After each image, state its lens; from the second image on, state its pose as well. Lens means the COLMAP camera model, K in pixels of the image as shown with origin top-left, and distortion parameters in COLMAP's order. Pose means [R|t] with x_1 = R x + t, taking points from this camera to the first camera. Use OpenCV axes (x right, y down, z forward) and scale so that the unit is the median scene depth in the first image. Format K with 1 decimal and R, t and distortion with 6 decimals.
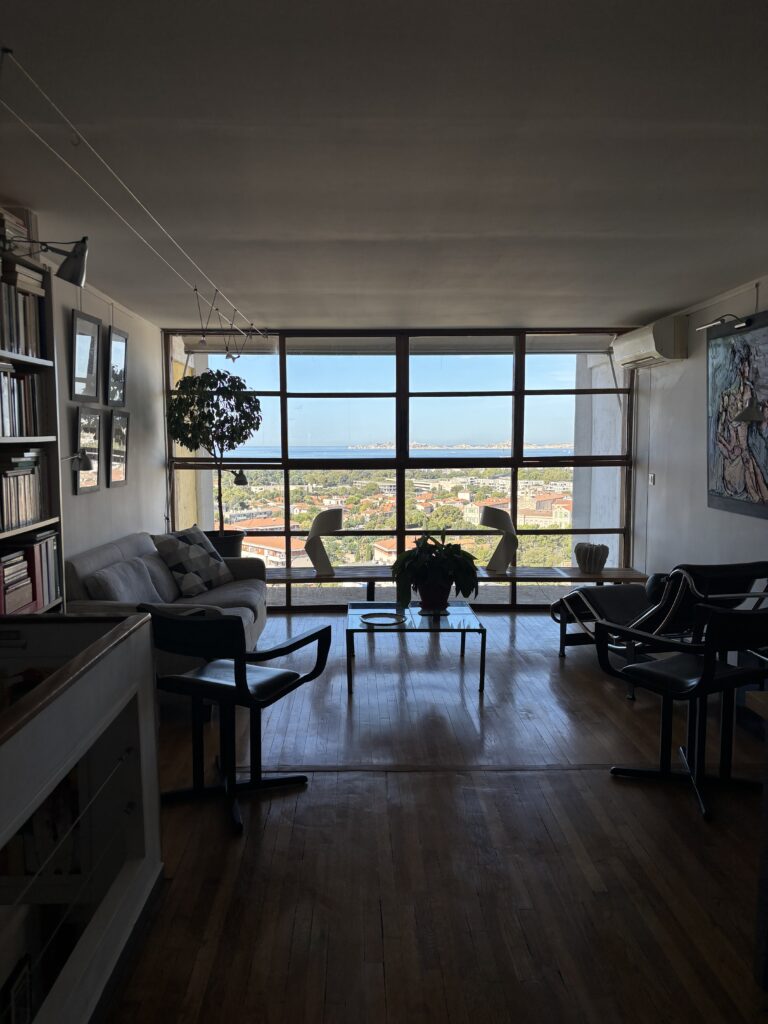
lens RADIAL K [[771.1, 0, 382.8], [0, 771.1, 509.2], [0, 0, 1]] dist [0.023947, -0.015280]
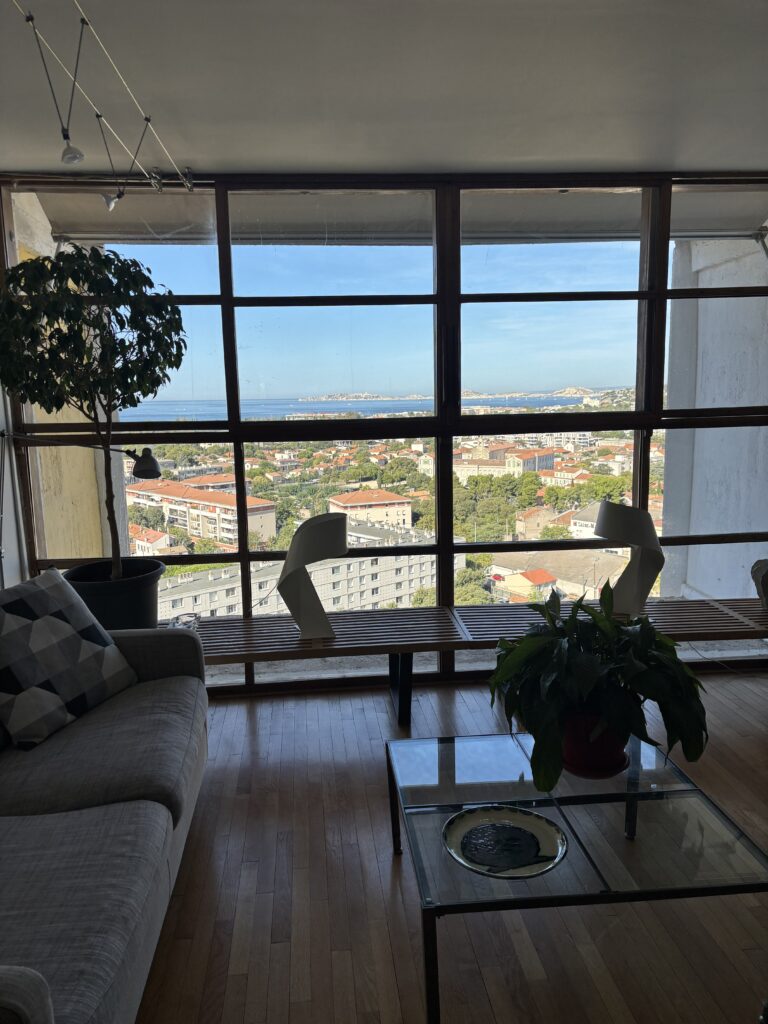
lens RADIAL K [[771.1, 0, 384.4], [0, 771.1, 519.0], [0, 0, 1]] dist [0.023947, -0.015280]
pose [[0.997695, -0.027762, 0.061918, -0.058056], [0.023075, 0.996903, 0.075176, -0.036344], [-0.063814, -0.073574, 0.995246, 0.453946]]
